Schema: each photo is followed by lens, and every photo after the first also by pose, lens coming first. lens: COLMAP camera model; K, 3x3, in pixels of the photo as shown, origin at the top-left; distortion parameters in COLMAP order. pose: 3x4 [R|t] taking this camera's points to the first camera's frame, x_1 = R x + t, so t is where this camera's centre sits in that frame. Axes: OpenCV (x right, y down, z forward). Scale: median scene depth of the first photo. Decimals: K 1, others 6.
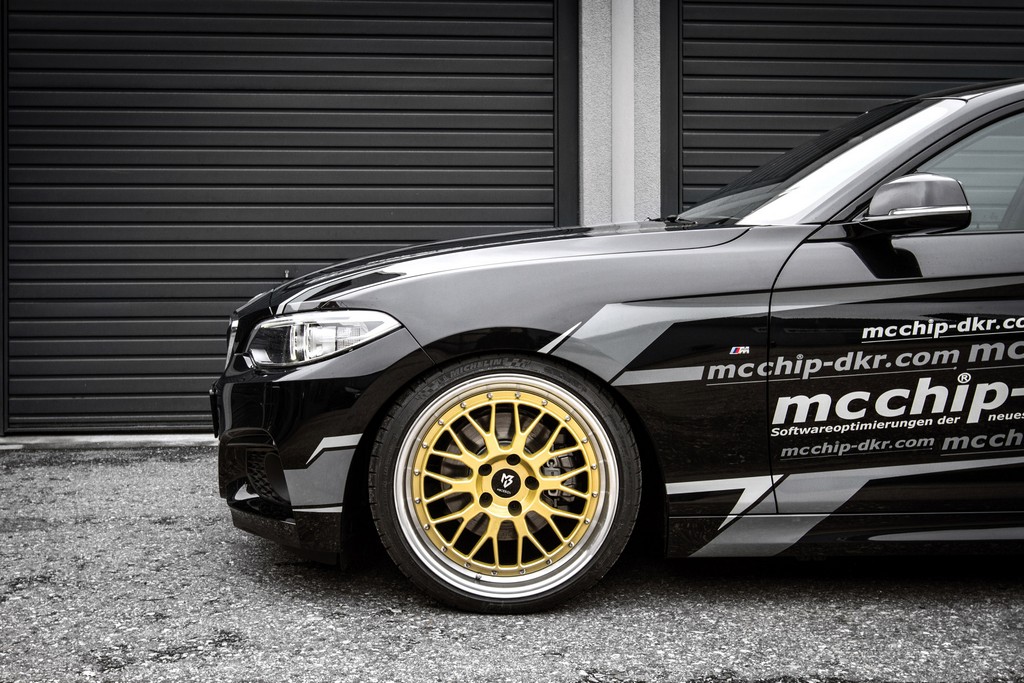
lens RADIAL K [[1357.8, 0, 512.0], [0, 1357.8, 341.5], [0, 0, 1]] dist [-0.009907, 0.030392]
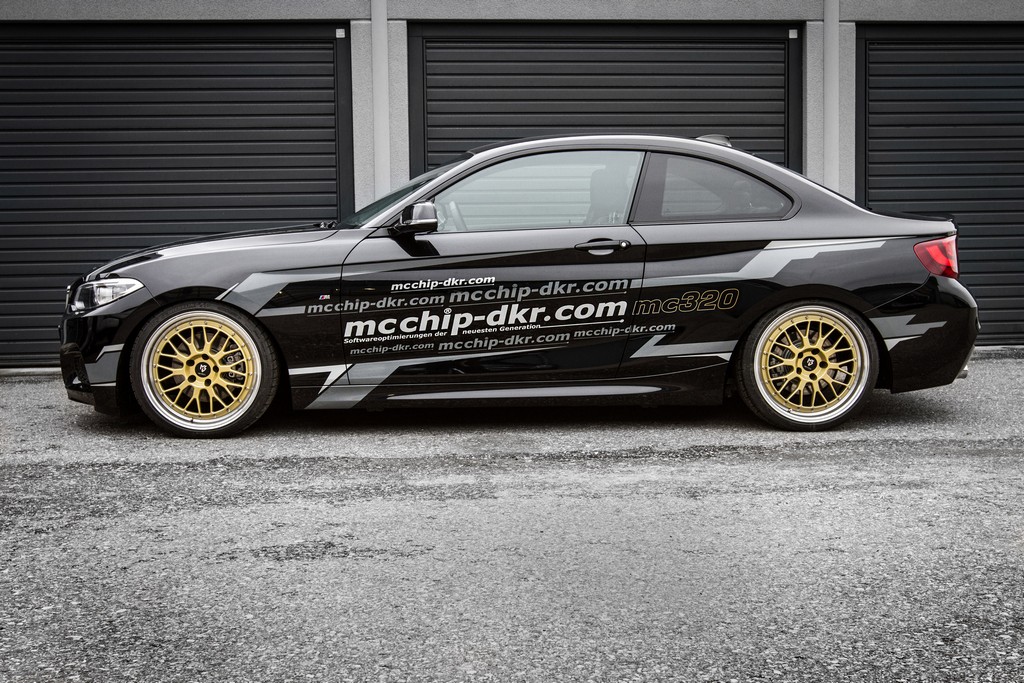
lens RADIAL K [[1357.8, 0, 512.0], [0, 1357.8, 341.5], [0, 0, 1]] dist [-0.009907, 0.030392]
pose [[0.999929, -0.010727, -0.005143, 0.432668], [0.010845, 0.999667, 0.023420, 0.026232], [0.004890, -0.023474, 0.999712, -0.870541]]
